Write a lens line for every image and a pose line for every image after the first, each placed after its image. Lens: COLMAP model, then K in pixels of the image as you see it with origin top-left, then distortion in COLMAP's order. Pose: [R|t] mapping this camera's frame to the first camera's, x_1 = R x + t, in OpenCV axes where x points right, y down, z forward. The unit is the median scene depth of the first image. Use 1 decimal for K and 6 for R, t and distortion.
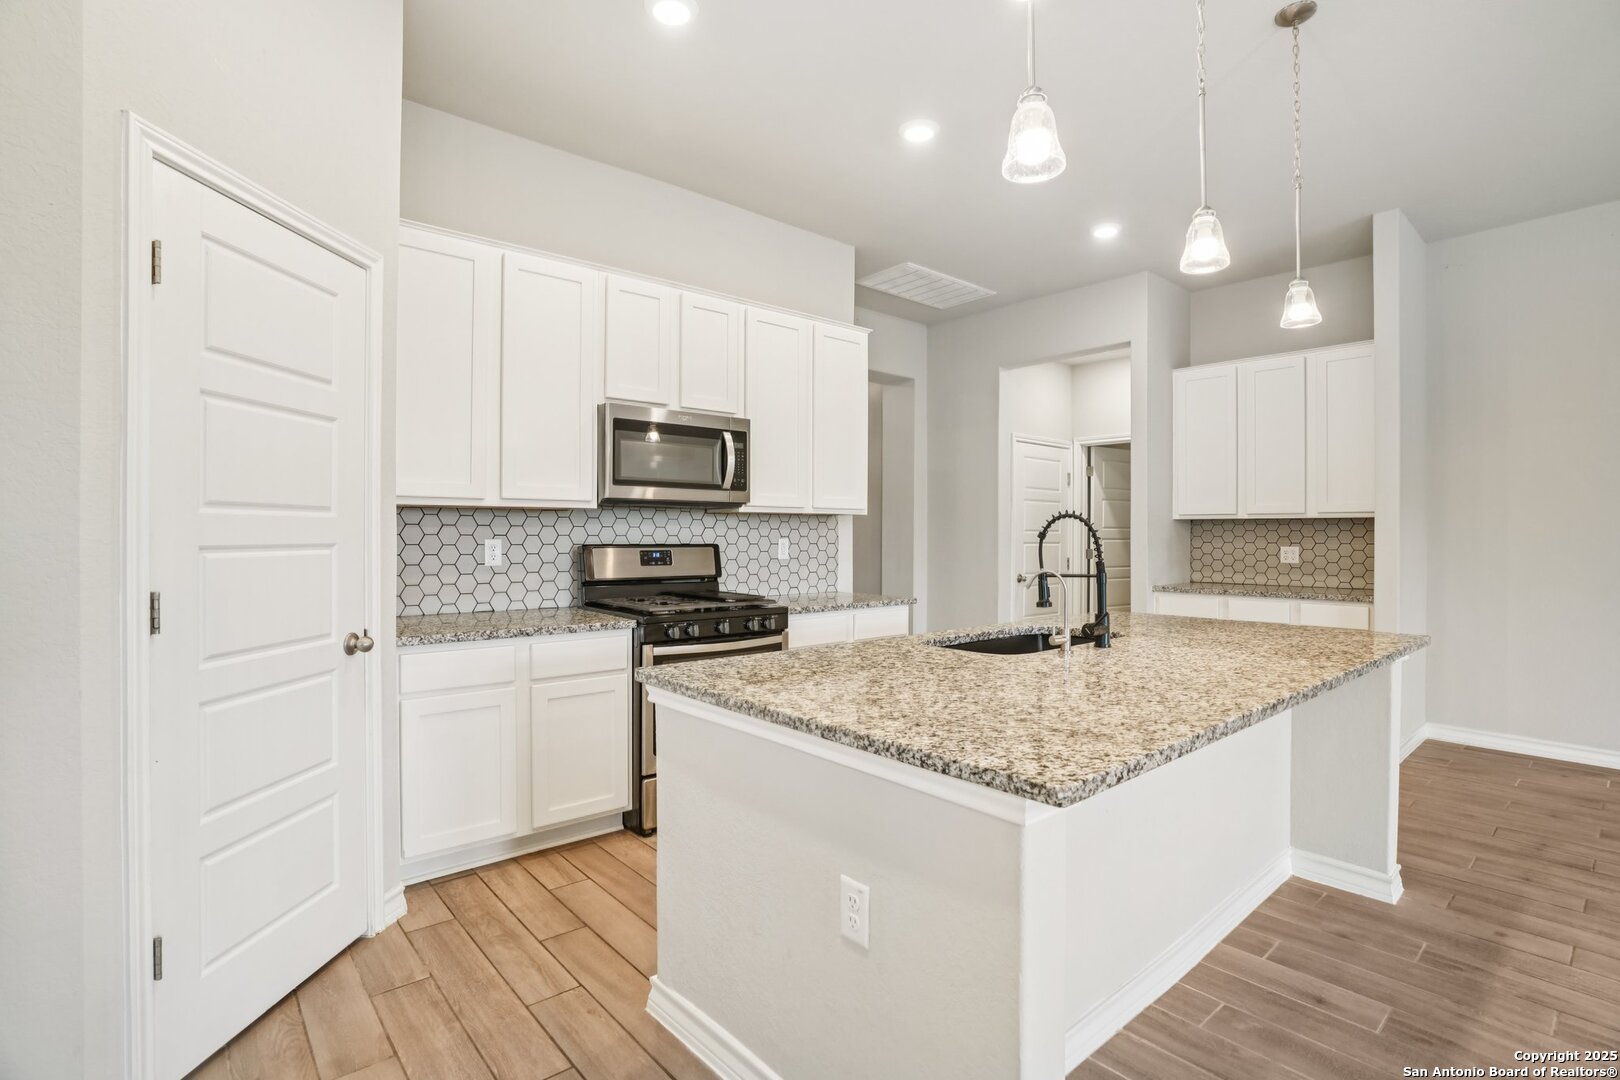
lens RADIAL K [[766.8, 0, 811.6], [0, 766.8, 533.4], [0, 0, 1]] dist [-0.044567, 0.000901]
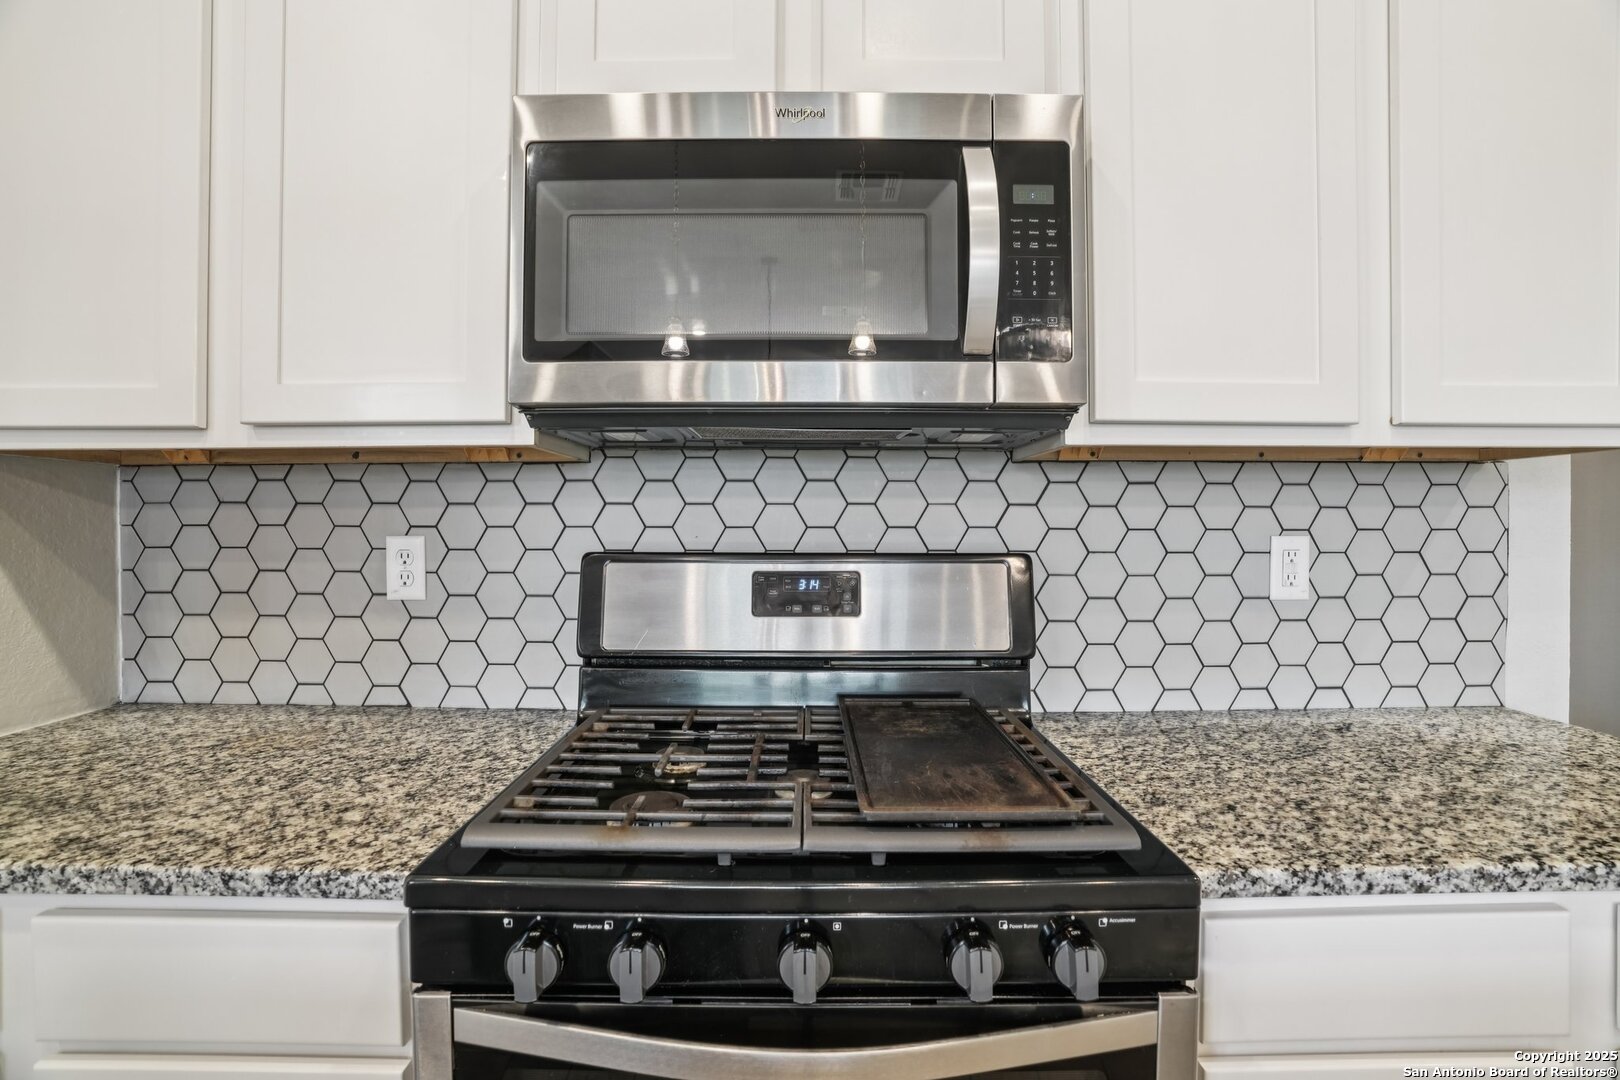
lens RADIAL K [[766.8, 0, 811.6], [0, 766.8, 533.4], [0, 0, 1]] dist [-0.044567, 0.000901]
pose [[0.759338, 0.014523, -0.650535, 0.018314], [0.003038, 0.999661, 0.025864, -0.003470], [0.650690, -0.021616, 0.759036, 0.736325]]
